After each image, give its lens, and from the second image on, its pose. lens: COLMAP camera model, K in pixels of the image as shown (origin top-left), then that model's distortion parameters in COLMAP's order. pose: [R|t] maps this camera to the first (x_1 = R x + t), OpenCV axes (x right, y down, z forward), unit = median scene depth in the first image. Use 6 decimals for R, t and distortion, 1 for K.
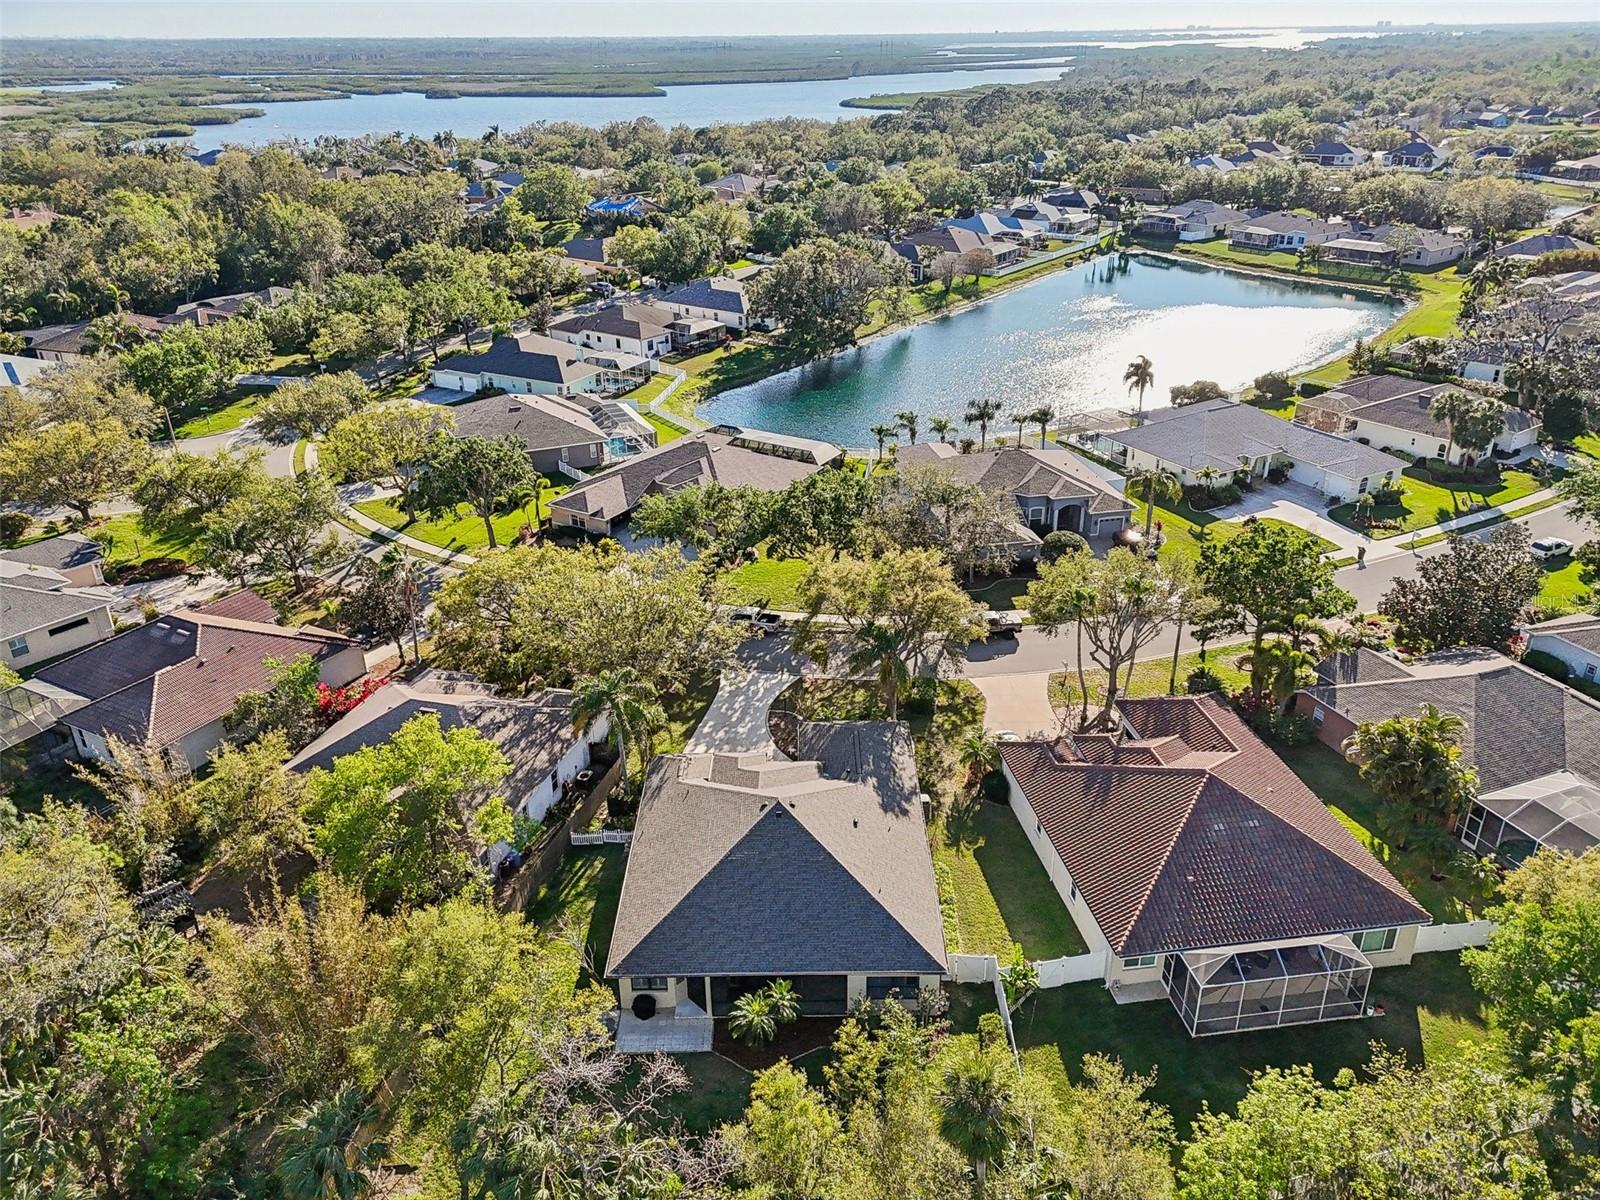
lens RADIAL K [[1177.1, 0, 796.1], [0, 1177.1, 591.1], [0, 0, 1]] dist [0.091210, -0.095942]
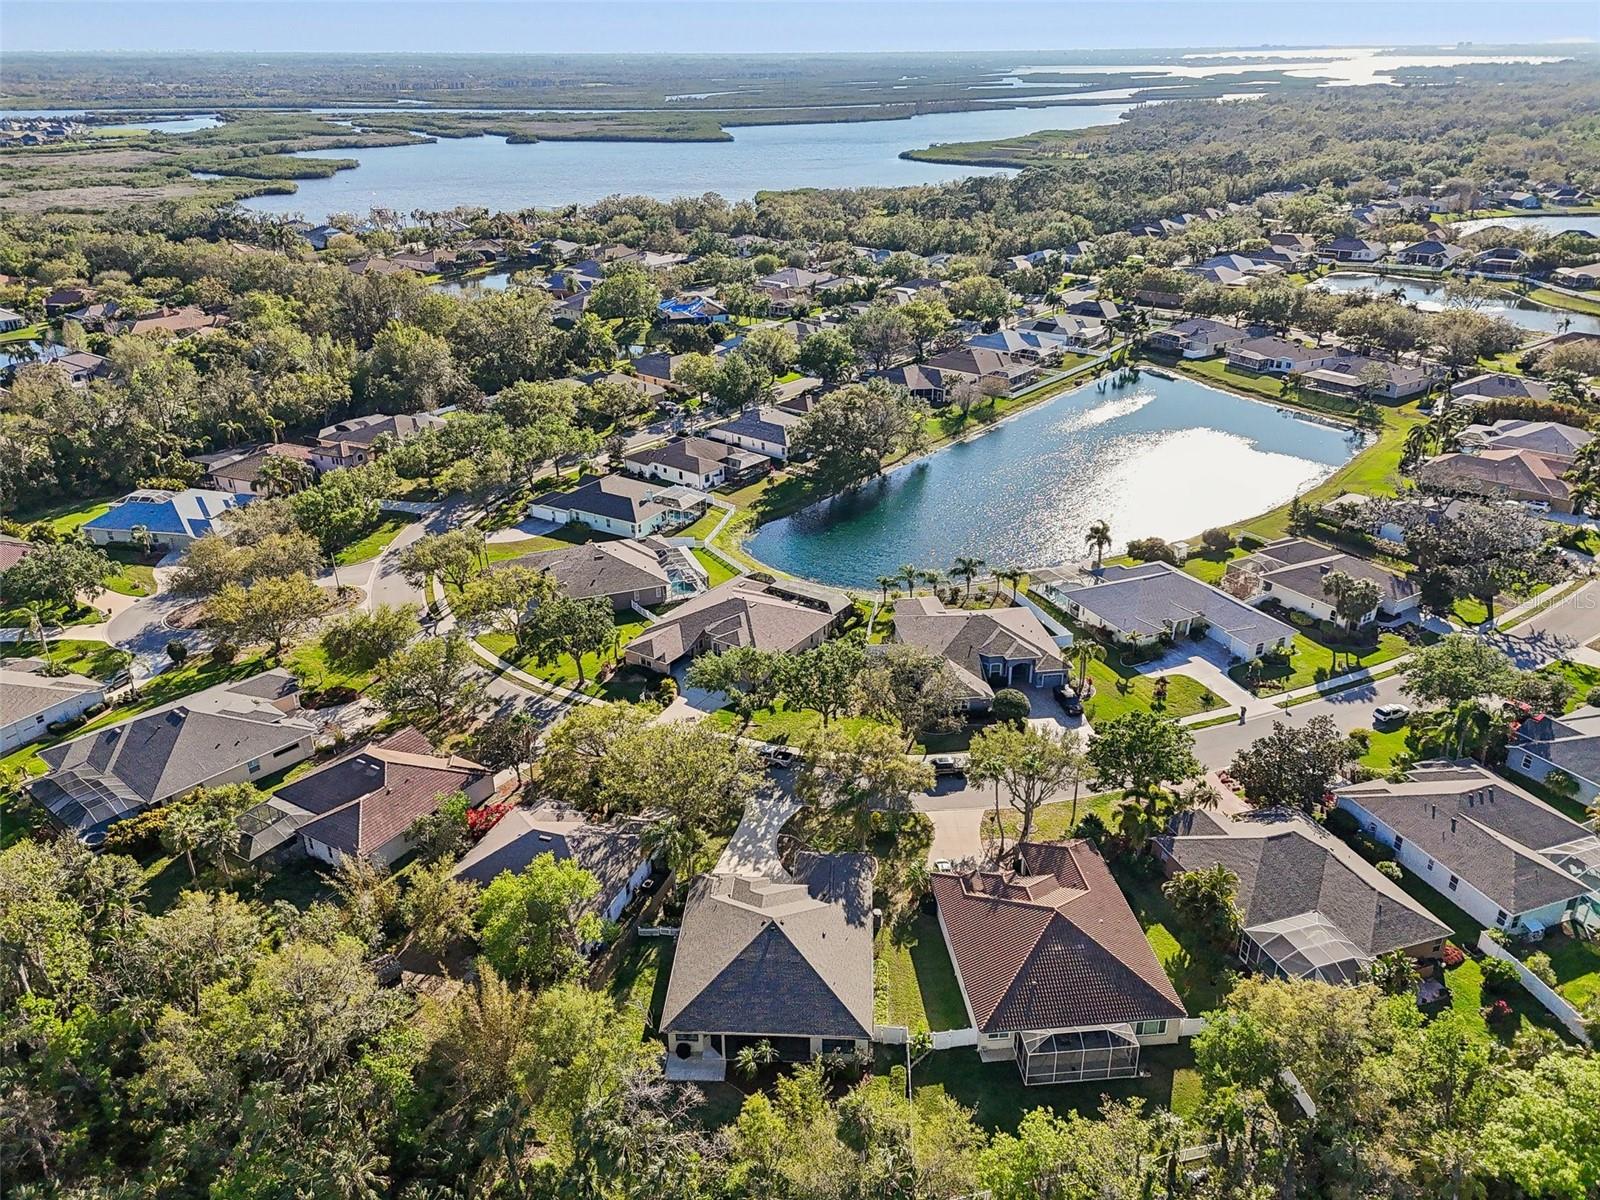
lens RADIAL K [[1177.1, 0, 796.1], [0, 1177.1, 591.1], [0, 0, 1]] dist [0.091210, -0.095942]
pose [[0.998556, 0.025221, -0.047438, 0.041756], [-0.025681, 0.999629, -0.009104, -0.128135], [0.047191, 0.010310, 0.998833, -0.297222]]
